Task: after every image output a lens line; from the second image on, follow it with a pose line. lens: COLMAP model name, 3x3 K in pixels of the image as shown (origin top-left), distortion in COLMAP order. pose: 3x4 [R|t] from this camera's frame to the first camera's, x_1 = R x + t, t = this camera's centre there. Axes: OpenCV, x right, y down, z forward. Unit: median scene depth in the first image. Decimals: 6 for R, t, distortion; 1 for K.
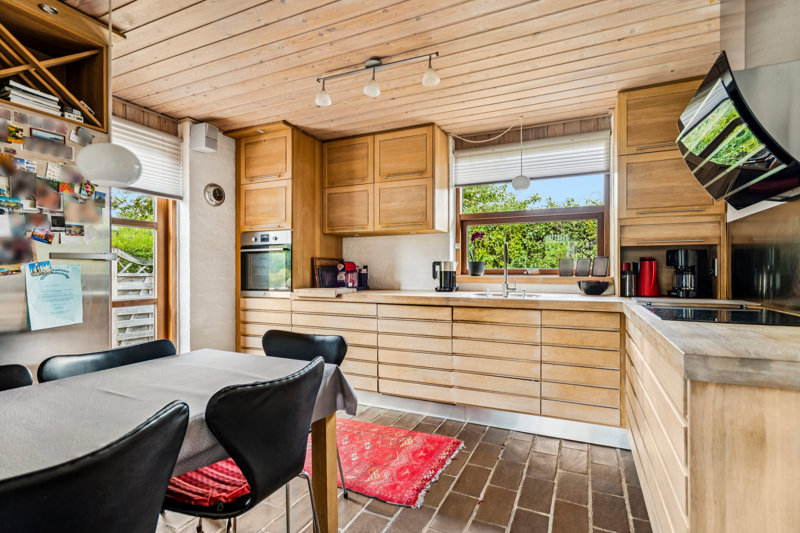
lens RADIAL K [[398.1, 0, 397.8], [0, 398.1, 269.0], [0, 0, 1]] dist [0.017463, 0.001069]
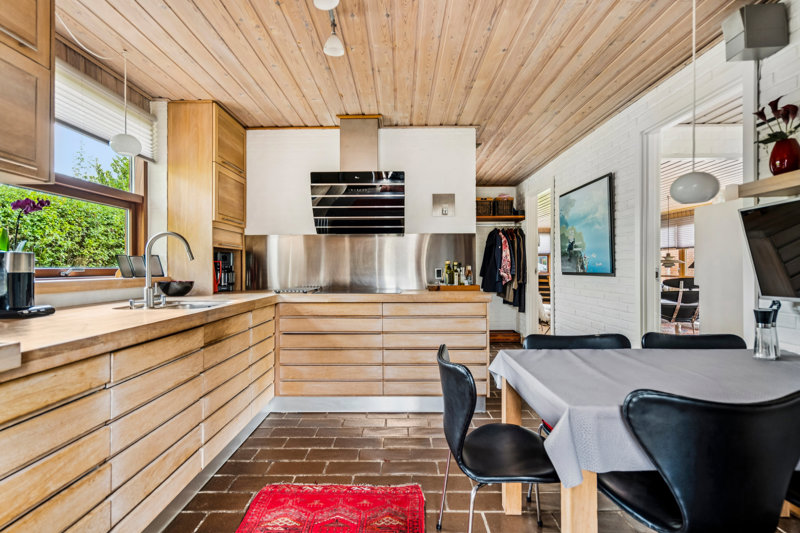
lens RADIAL K [[398.1, 0, 400.9], [0, 398.1, 265.0], [0, 0, 1]] dist [0.017463, 0.001069]
pose [[-0.429990, -0.000350, 0.902834, -0.600455], [-0.002536, 0.999996, -0.000820, -0.007005], [-0.902830, -0.002642, -0.429989, 0.978994]]
